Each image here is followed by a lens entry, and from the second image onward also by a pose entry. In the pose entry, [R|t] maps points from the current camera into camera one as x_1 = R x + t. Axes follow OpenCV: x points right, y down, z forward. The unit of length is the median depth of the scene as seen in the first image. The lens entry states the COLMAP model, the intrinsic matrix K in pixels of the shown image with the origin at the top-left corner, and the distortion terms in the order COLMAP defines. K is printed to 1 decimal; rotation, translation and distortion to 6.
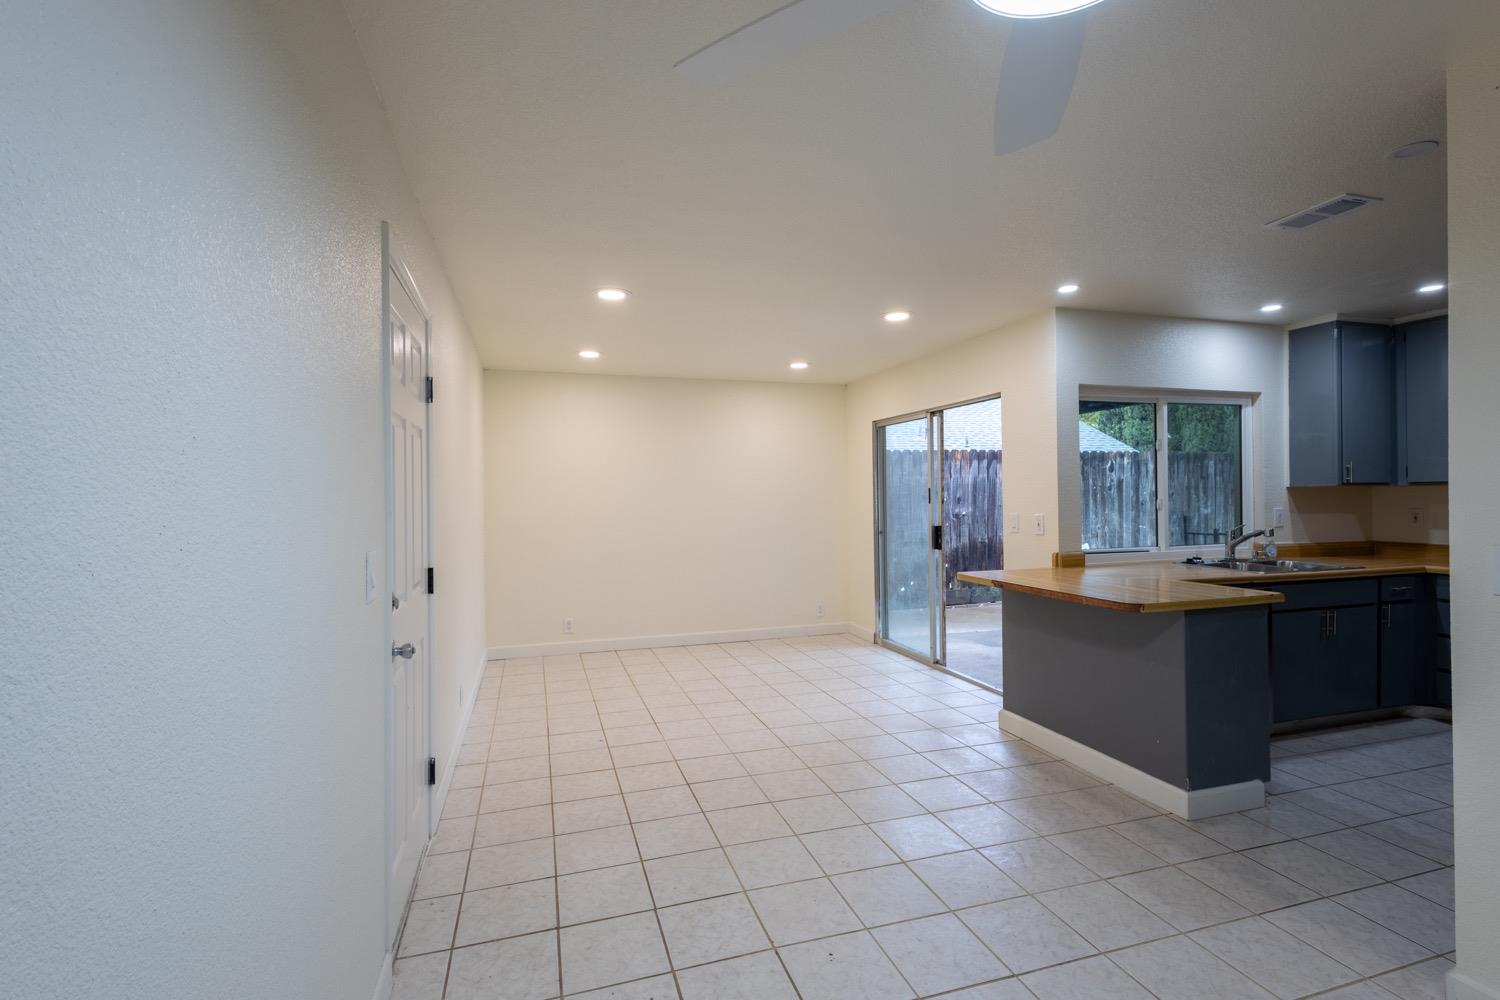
lens RADIAL K [[687.3, 0, 749.2], [0, 687.3, 499.5], [0, 0, 1]] dist [0.015976, -0.004524]
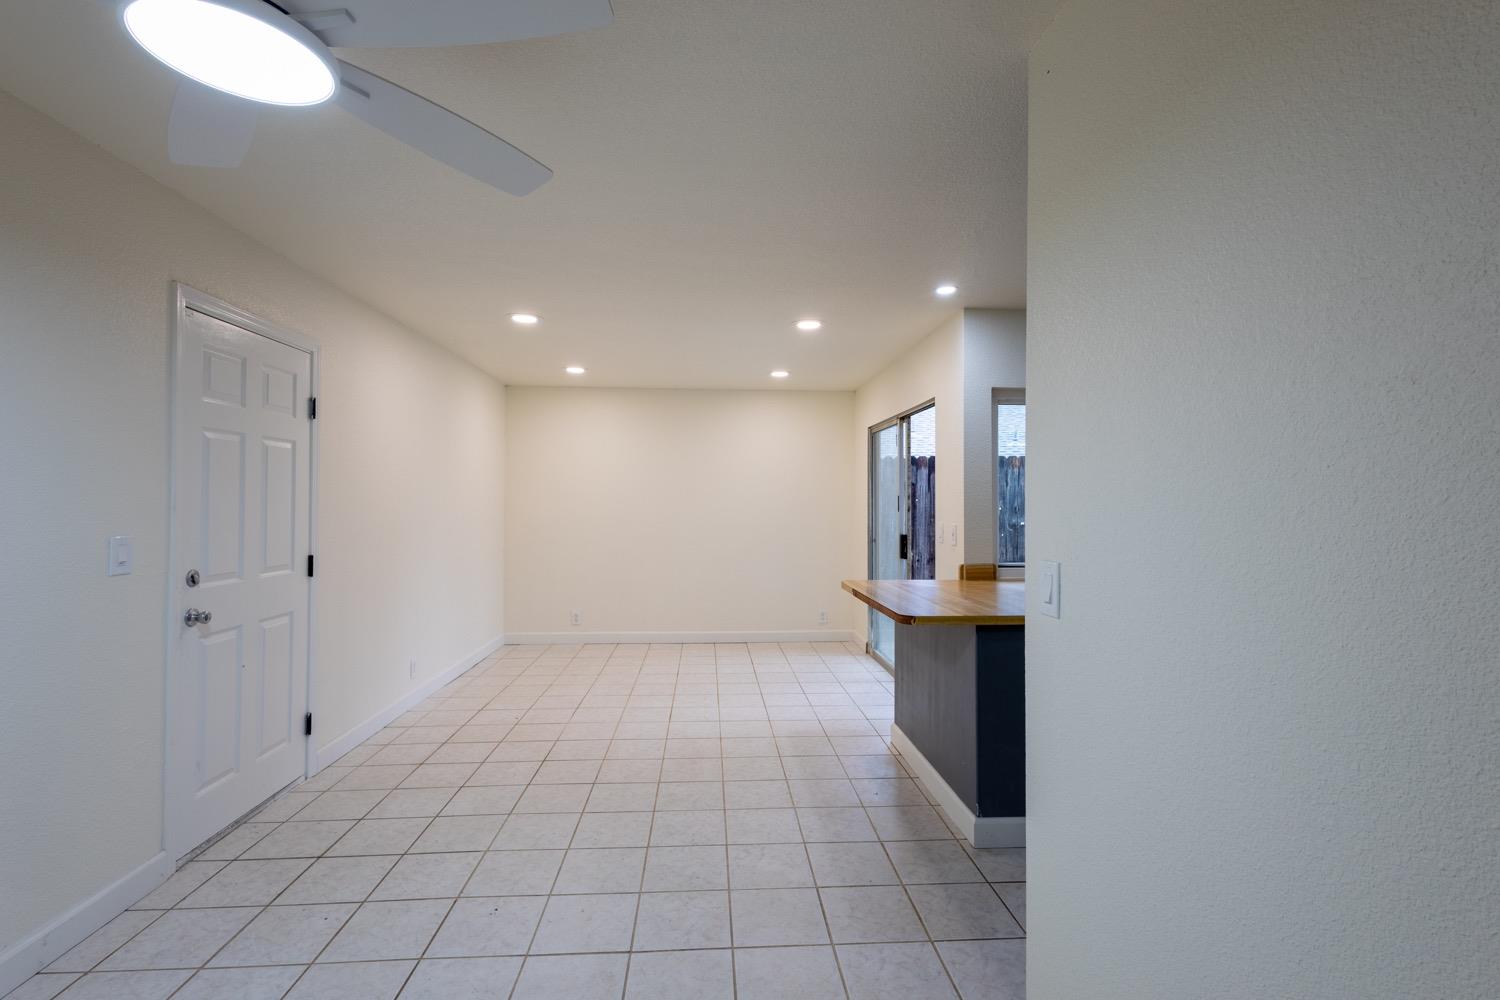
lens RADIAL K [[687.3, 0, 748.0], [0, 687.3, 500.2], [0, 0, 1]] dist [0.015976, -0.004524]
pose [[0.971340, 0.013748, -0.237295, 0.355834], [-0.015557, 0.999862, -0.005752, -0.001698], [0.237183, 0.009279, 0.971421, 0.001888]]
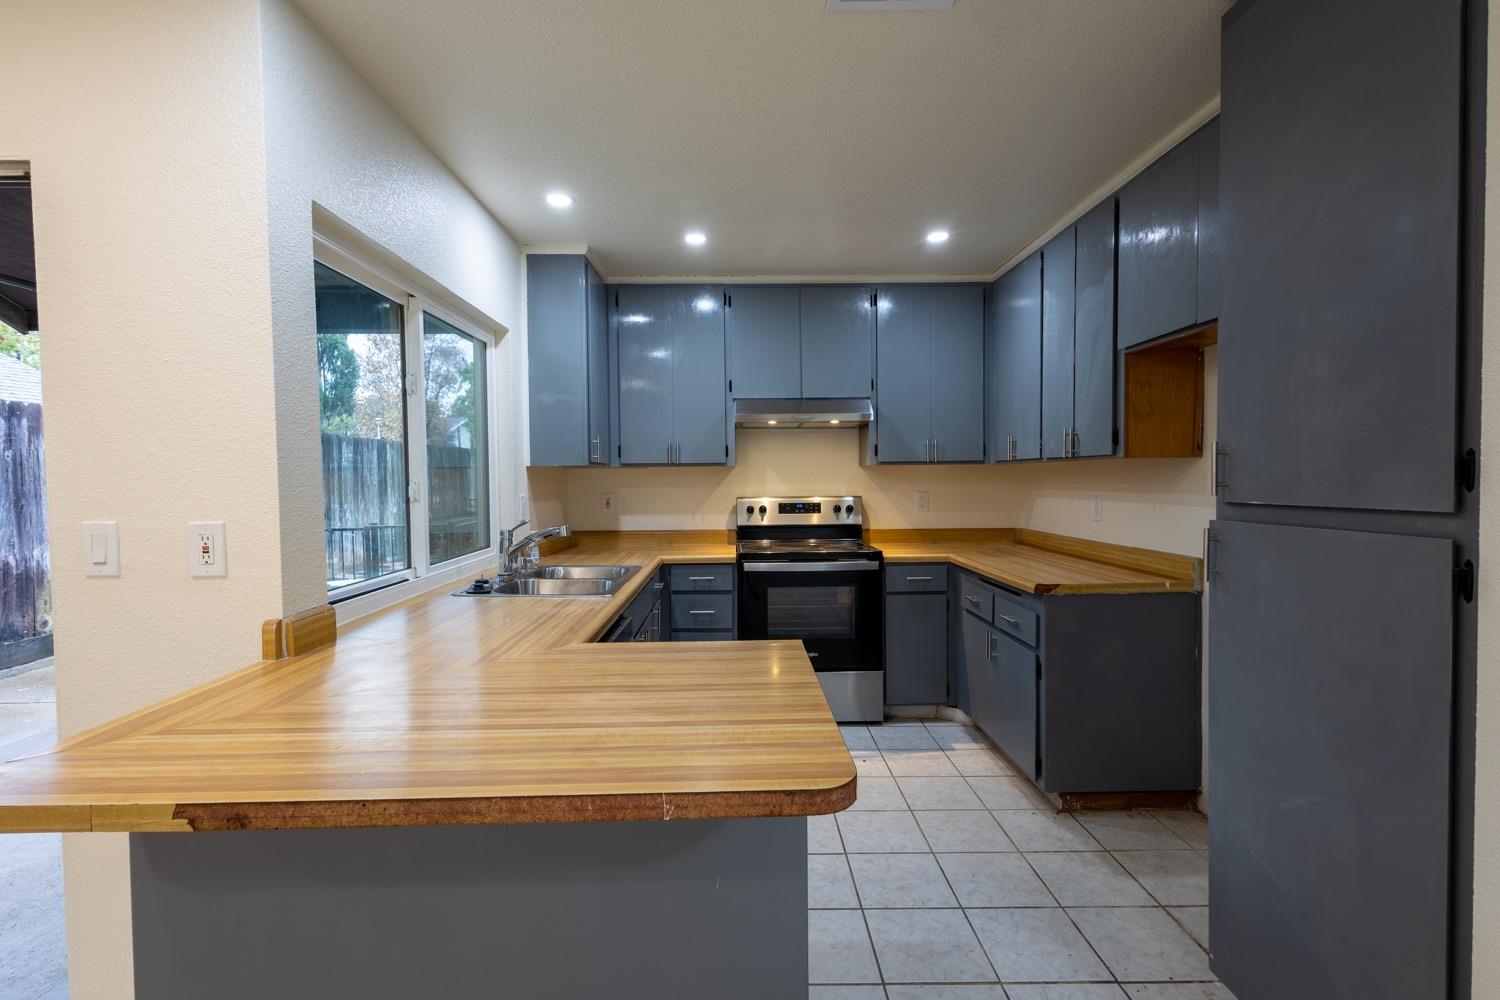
lens RADIAL K [[687.3, 0, 746.7], [0, 687.3, 497.6], [0, 0, 1]] dist [0.015976, -0.004524]
pose [[0.278780, -0.020071, 0.960145, 0.141754], [0.007024, 0.999797, 0.018860, 0.003098], [-0.960329, 0.001486, 0.278865, 0.598498]]
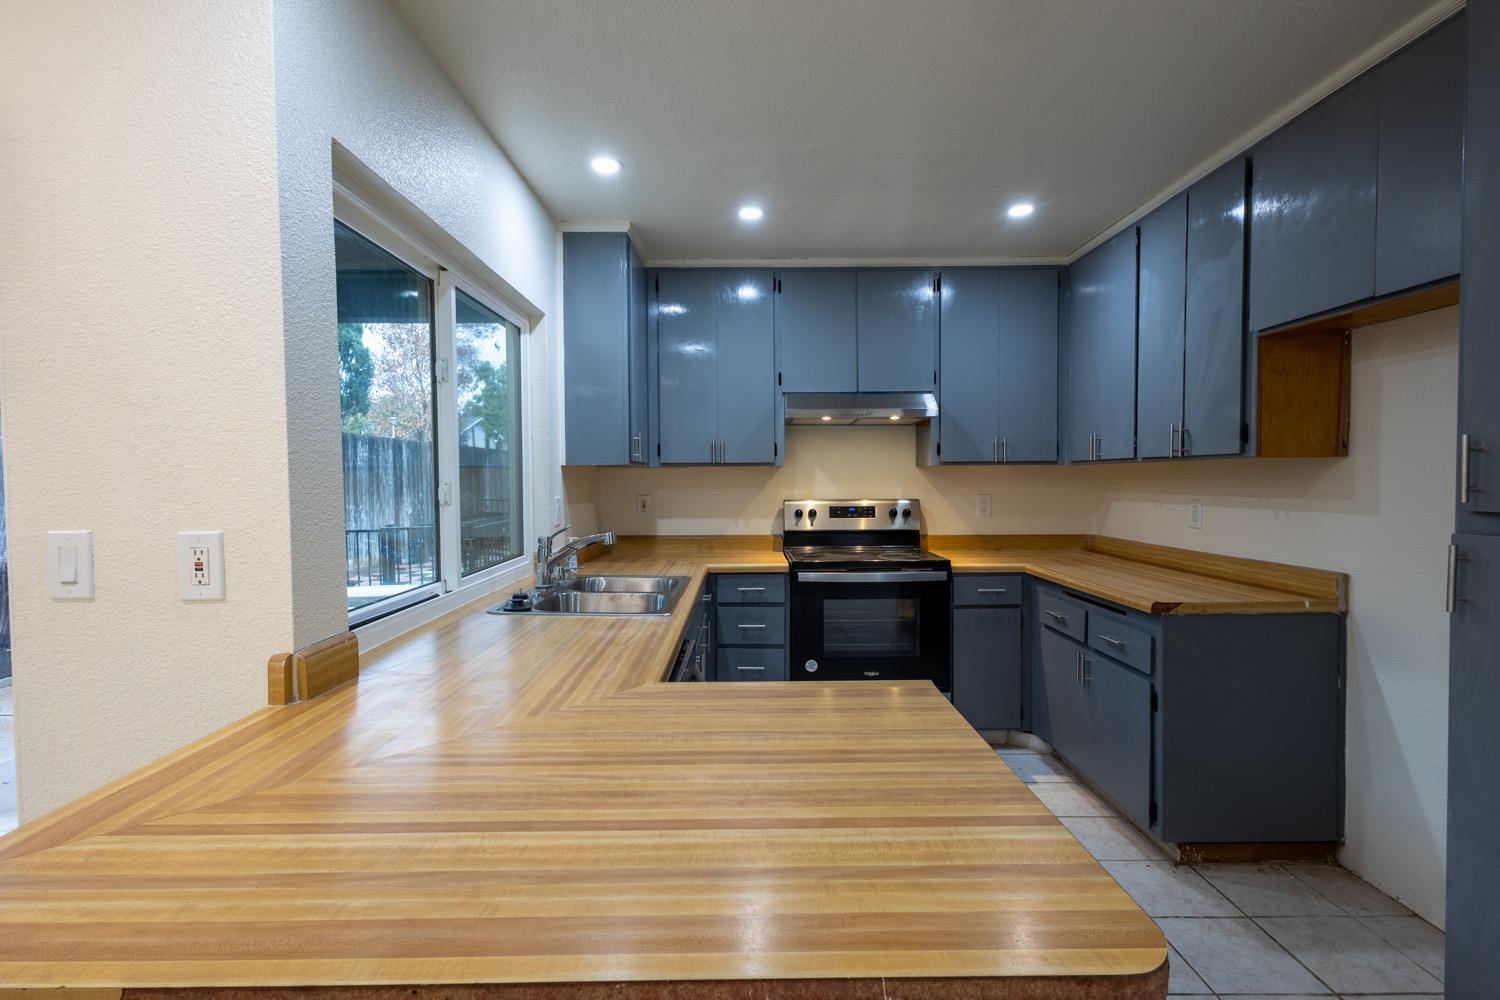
lens RADIAL K [[687.3, 0, 746.7], [0, 687.3, 497.0], [0, 0, 1]] dist [0.015976, -0.004524]
pose [[0.292621, -0.016758, 0.956082, 0.198789], [0.003915, 0.999859, 0.016327, 0.002142], [-0.956220, -0.001034, 0.292646, 0.665143]]
